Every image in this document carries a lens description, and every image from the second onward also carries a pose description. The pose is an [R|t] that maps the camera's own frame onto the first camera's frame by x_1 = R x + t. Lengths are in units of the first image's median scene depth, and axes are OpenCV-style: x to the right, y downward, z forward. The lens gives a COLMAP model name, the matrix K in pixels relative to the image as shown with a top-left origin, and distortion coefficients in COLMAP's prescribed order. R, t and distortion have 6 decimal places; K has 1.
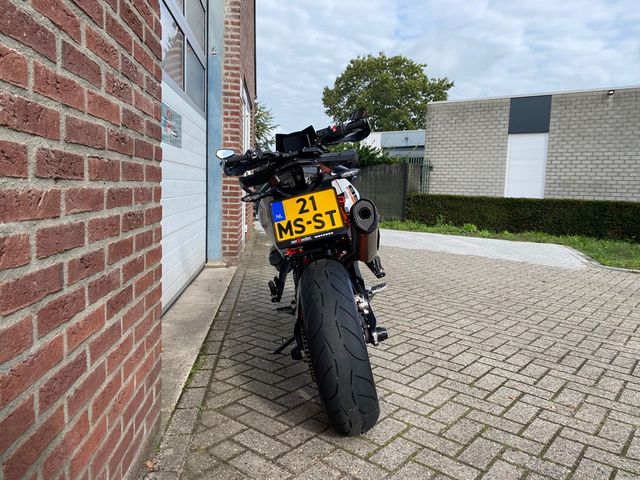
lens RADIAL K [[483.7, 0, 320.5], [0, 483.7, 240.7], [0, 0, 1]] dist [0.022386, -0.008499]
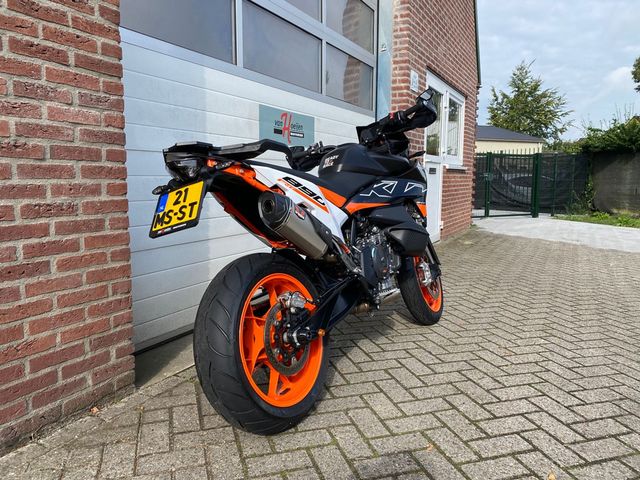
lens RADIAL K [[483.7, 0, 320.5], [0, 483.7, 239.8], [0, 0, 1]] dist [0.022386, -0.008499]
pose [[0.836871, 0.040113, -0.545929, 0.486029], [-0.037479, 0.999170, 0.015963, -0.005907], [0.546116, 0.007102, 0.837679, 0.175848]]
